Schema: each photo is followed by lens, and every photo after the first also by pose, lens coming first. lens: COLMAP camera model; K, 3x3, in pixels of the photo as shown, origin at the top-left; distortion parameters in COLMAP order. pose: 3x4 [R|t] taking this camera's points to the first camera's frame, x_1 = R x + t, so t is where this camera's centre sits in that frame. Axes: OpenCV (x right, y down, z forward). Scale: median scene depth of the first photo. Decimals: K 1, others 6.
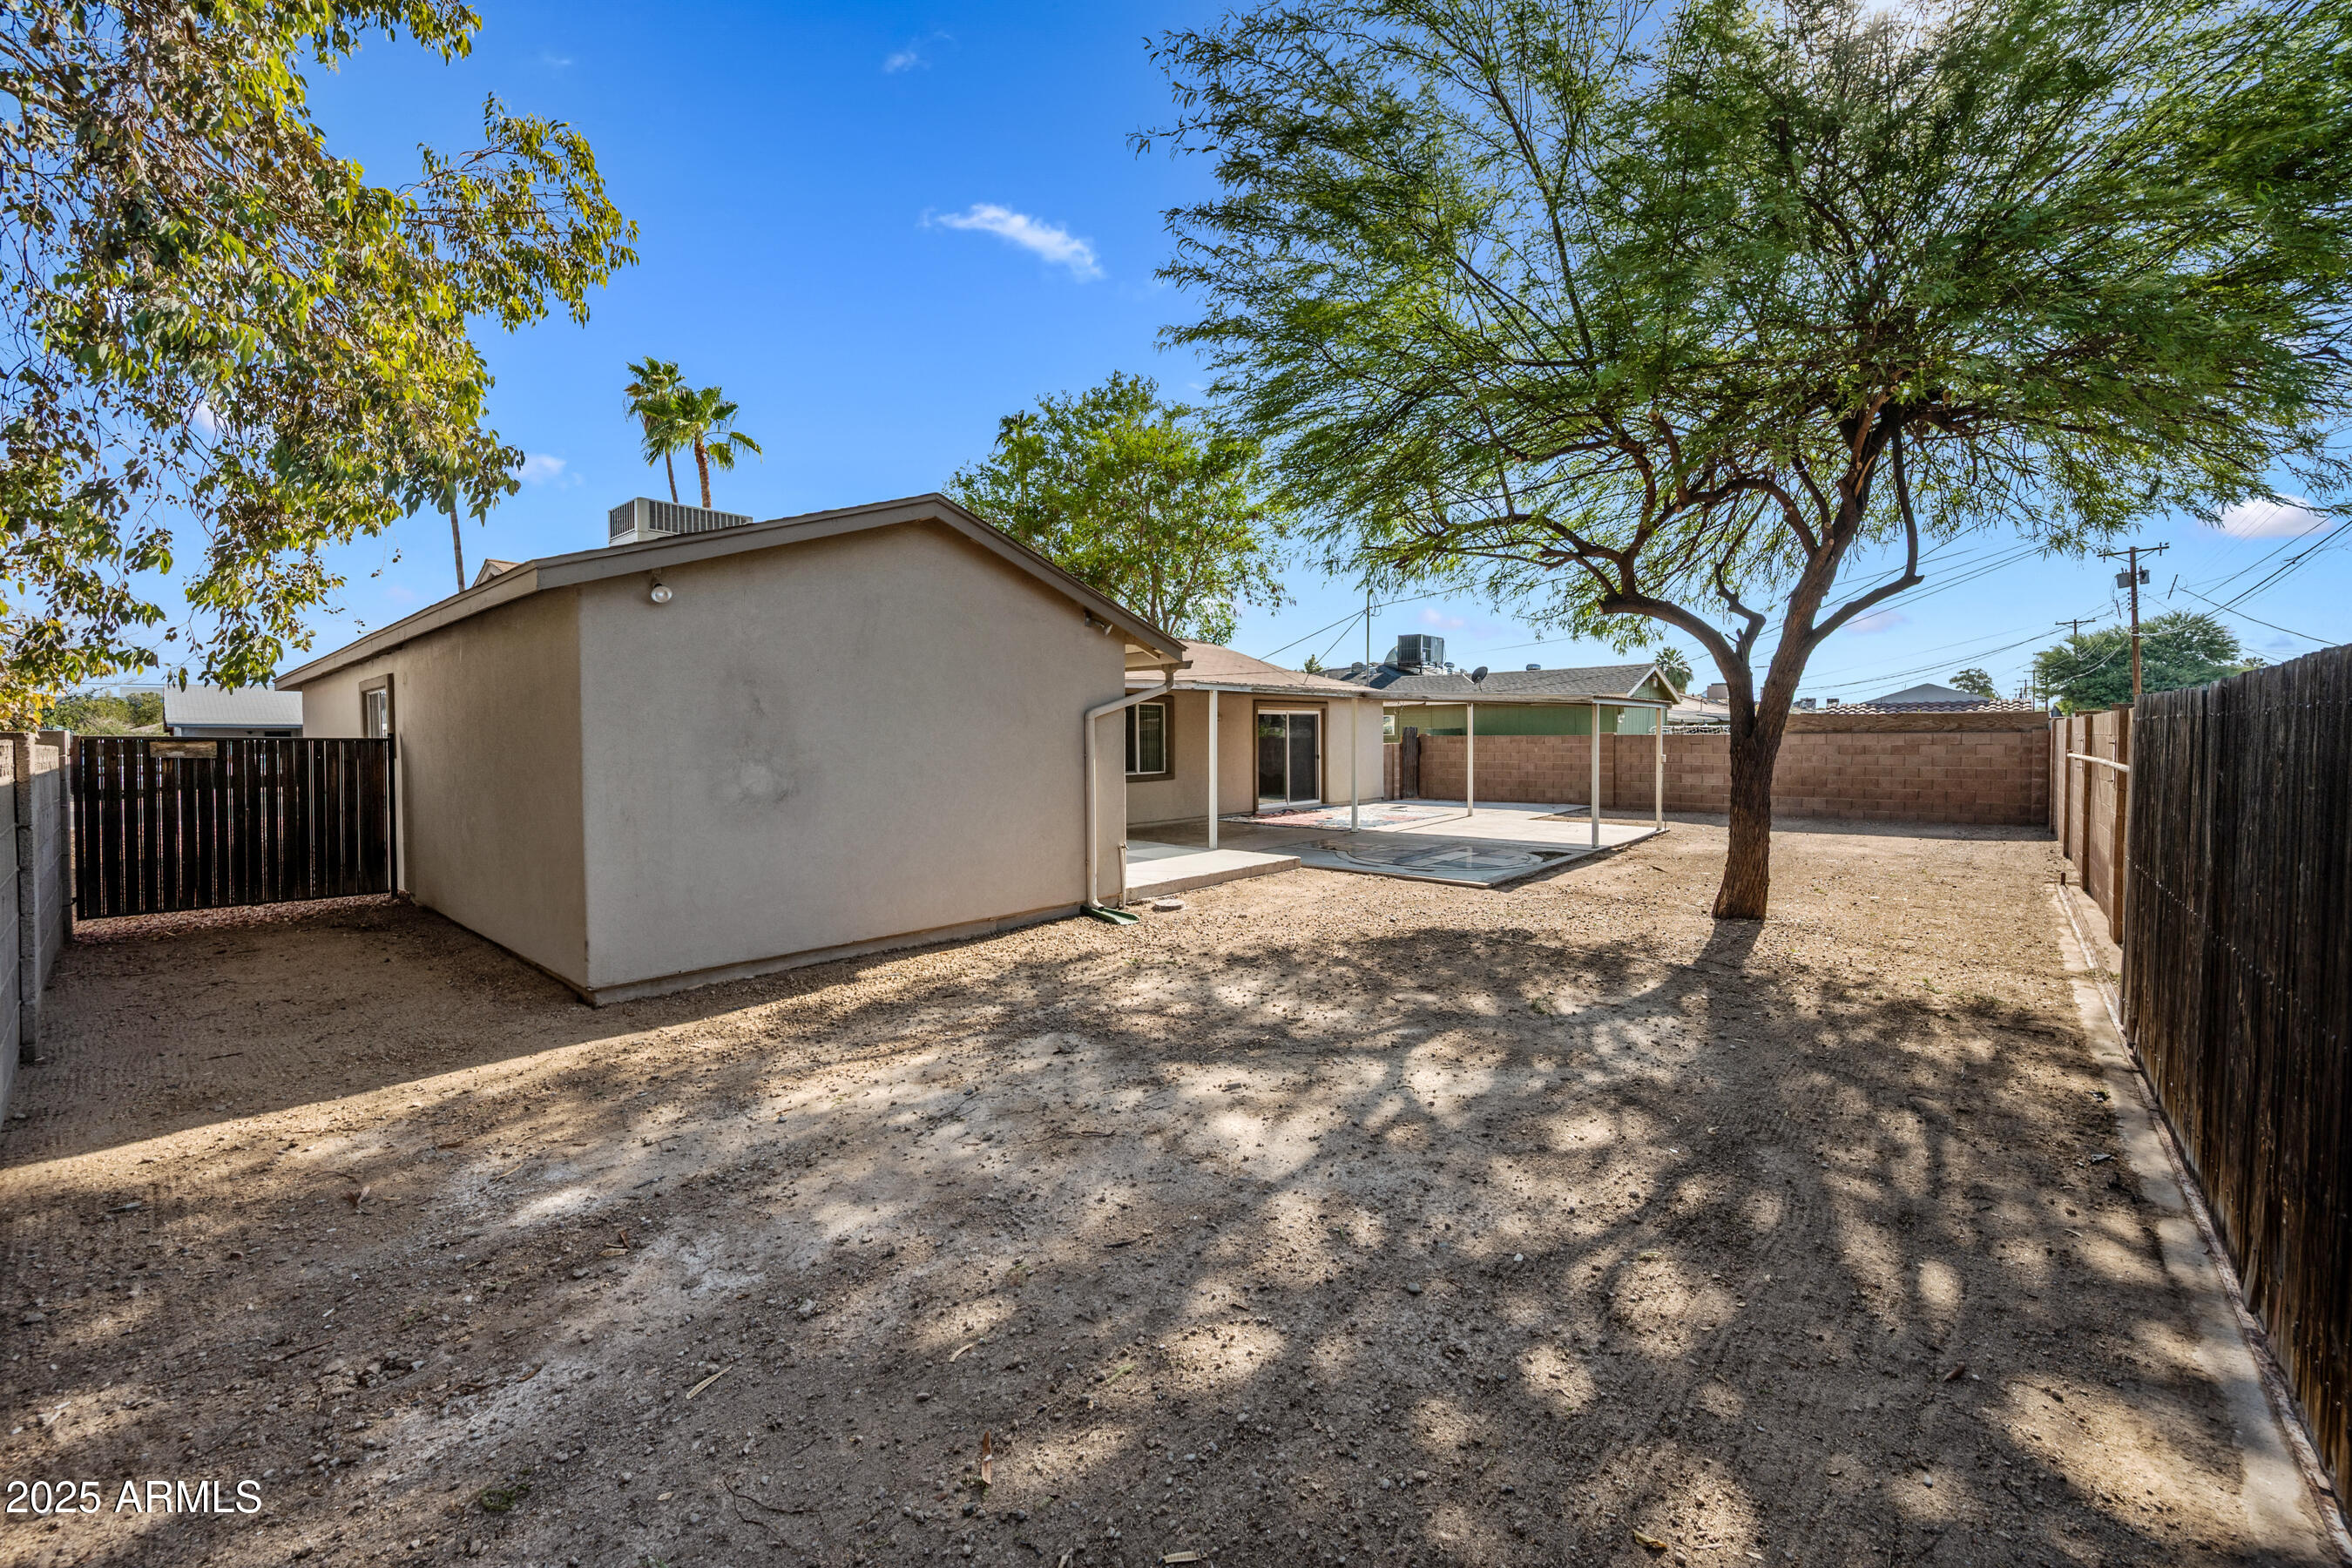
lens RADIAL K [[924.4, 0, 1168.5], [0, 924.4, 763.7], [0, 0, 1]] dist [0.000372, -0.000199]
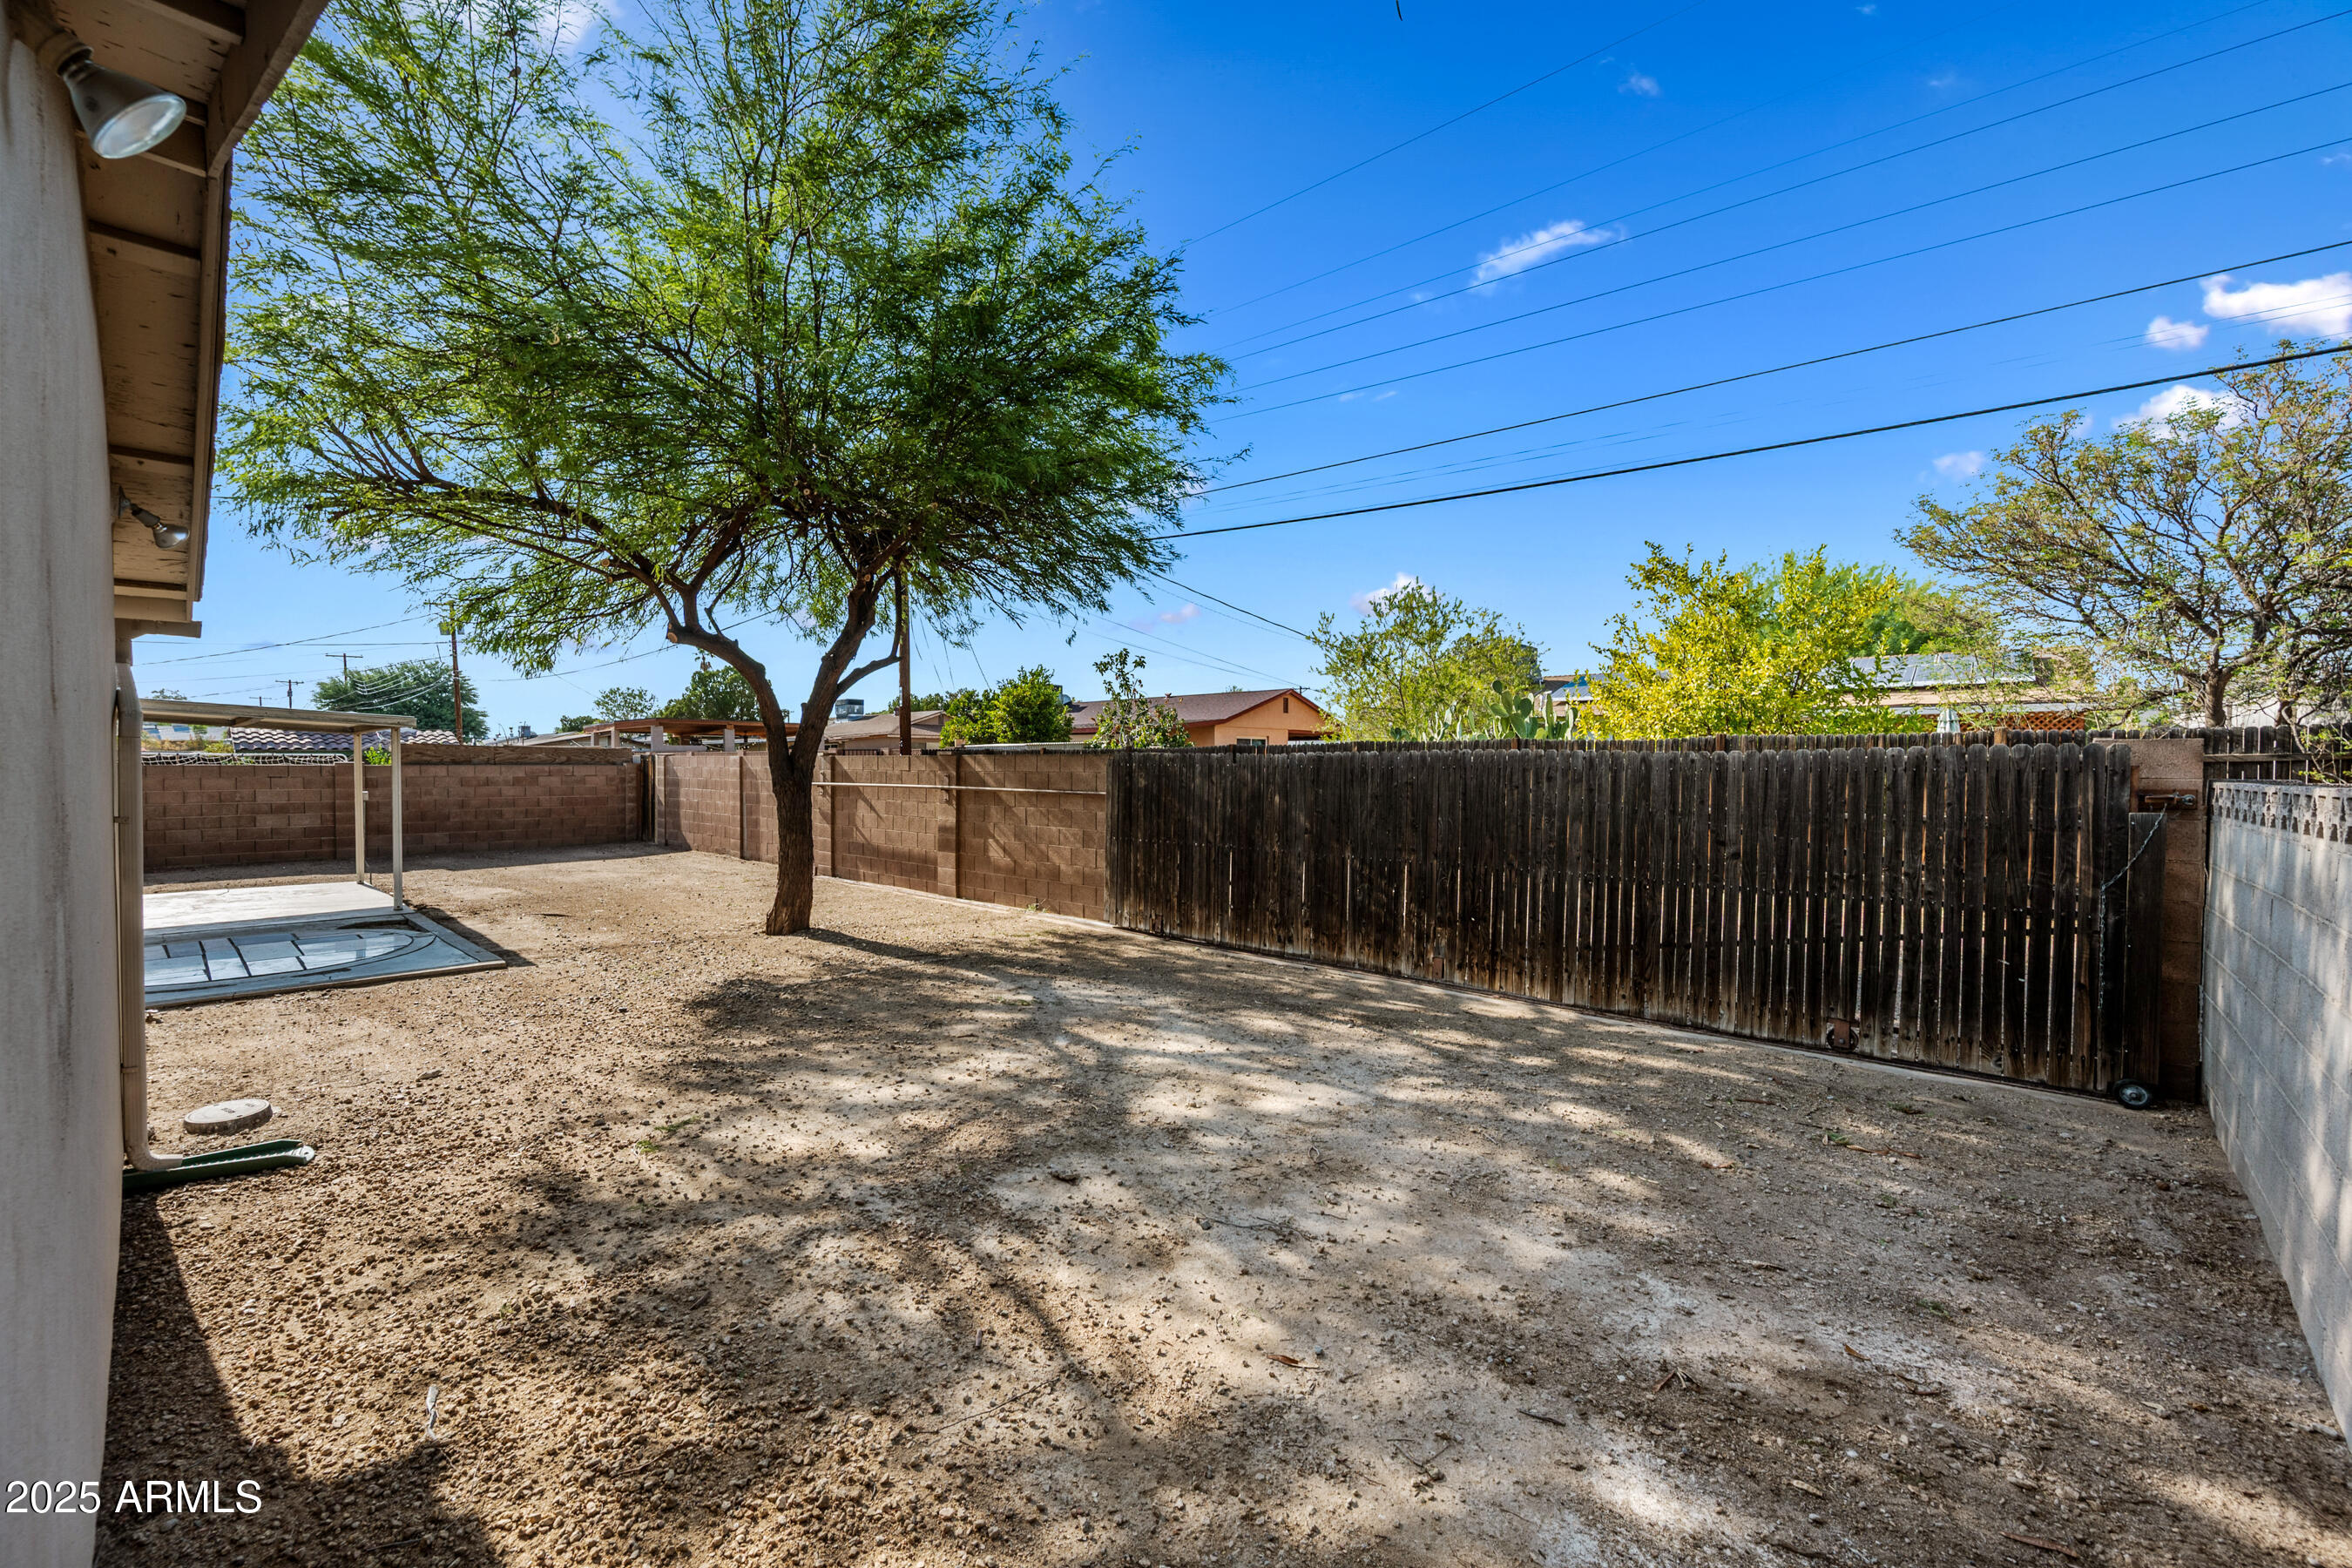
lens RADIAL K [[924.4, 0, 1167.2], [0, 924.4, 788.2], [0, 0, 1]] dist [0.000372, -0.000199]
pose [[0.006309, -0.020097, 0.999778, -1.148913], [0.023166, 0.999533, 0.019946, -0.047059], [-0.999712, 0.023035, 0.006771, 1.156952]]
